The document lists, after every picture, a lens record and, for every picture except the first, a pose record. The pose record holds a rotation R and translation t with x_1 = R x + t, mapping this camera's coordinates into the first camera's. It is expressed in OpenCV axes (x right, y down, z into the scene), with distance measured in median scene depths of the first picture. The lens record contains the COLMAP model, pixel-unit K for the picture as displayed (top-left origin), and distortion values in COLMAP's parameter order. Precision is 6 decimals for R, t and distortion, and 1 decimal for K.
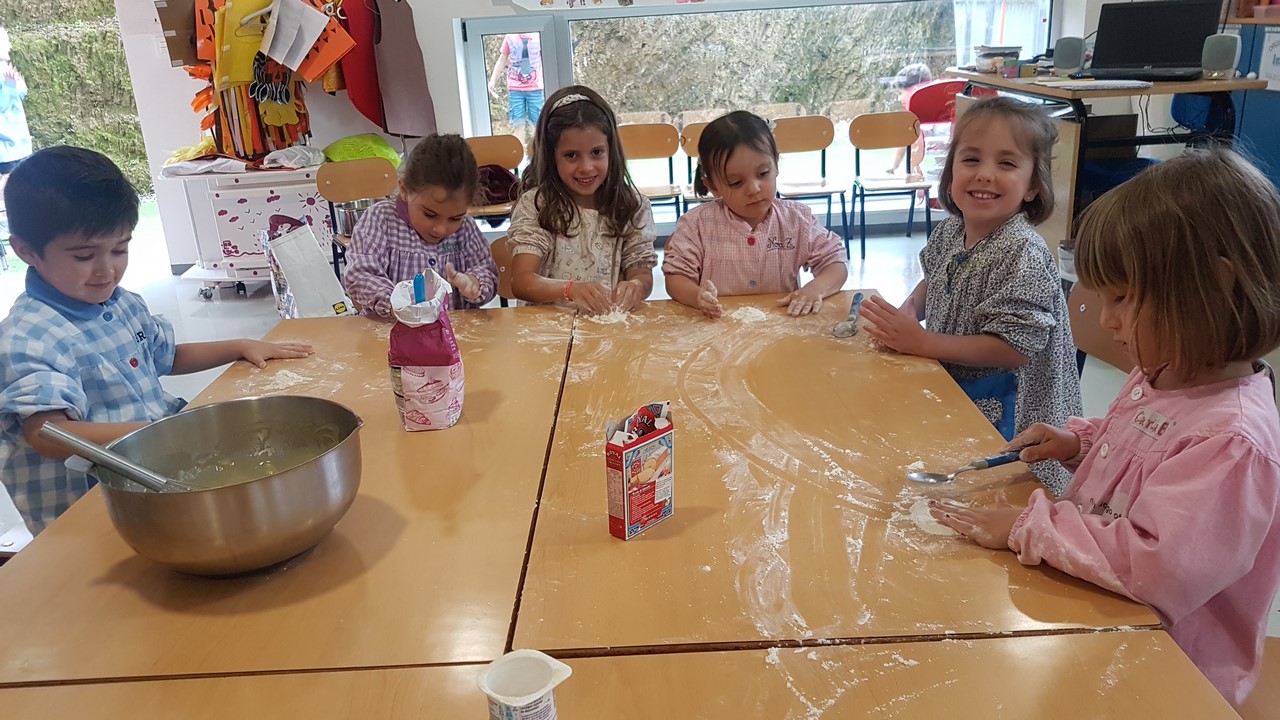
lens RADIAL K [[1015.5, 0, 640.0], [0, 1015.5, 360.0], [0, 0, 1]] dist [-0.003330, -0.004191]
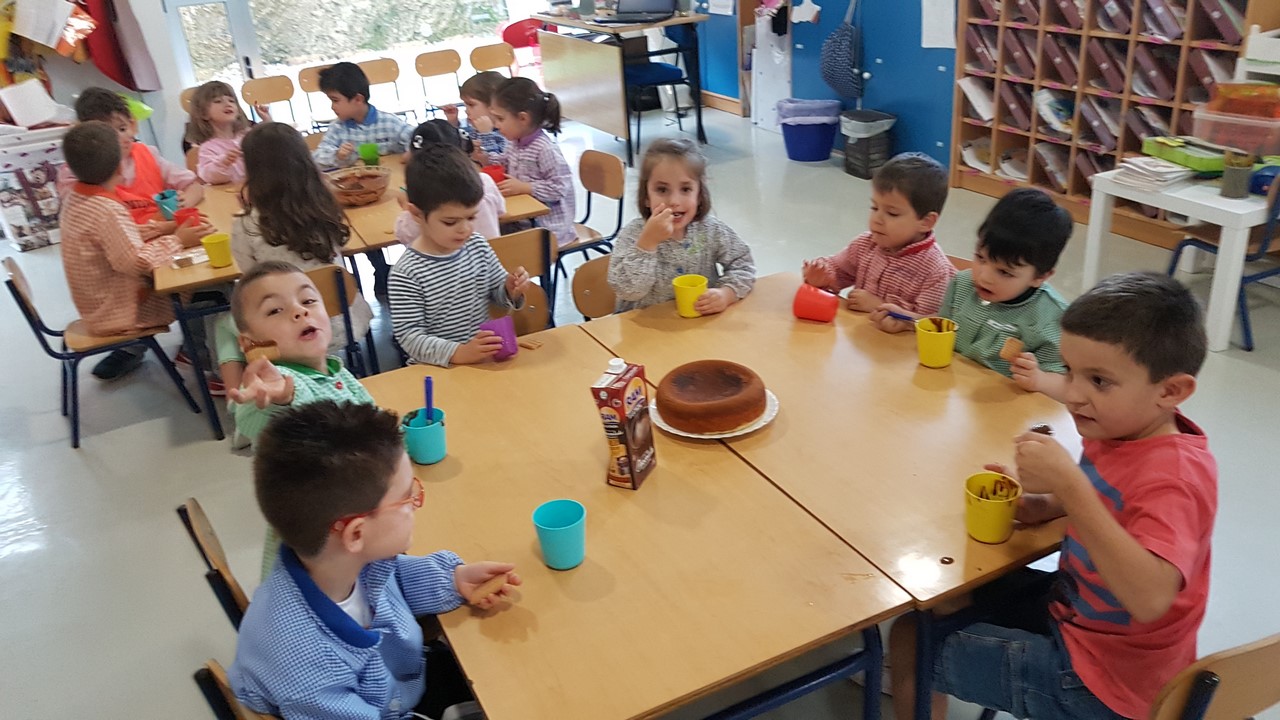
lens RADIAL K [[1038.7, 0, 640.0], [0, 1038.7, 360.0], [0, 0, 1]] dist [-0.055313, -0.003099]
pose [[0.904184, -0.184504, 0.385240, -0.231198], [0.154999, 0.982148, 0.106589, 0.081083], [-0.398029, -0.036664, 0.916640, -0.486243]]
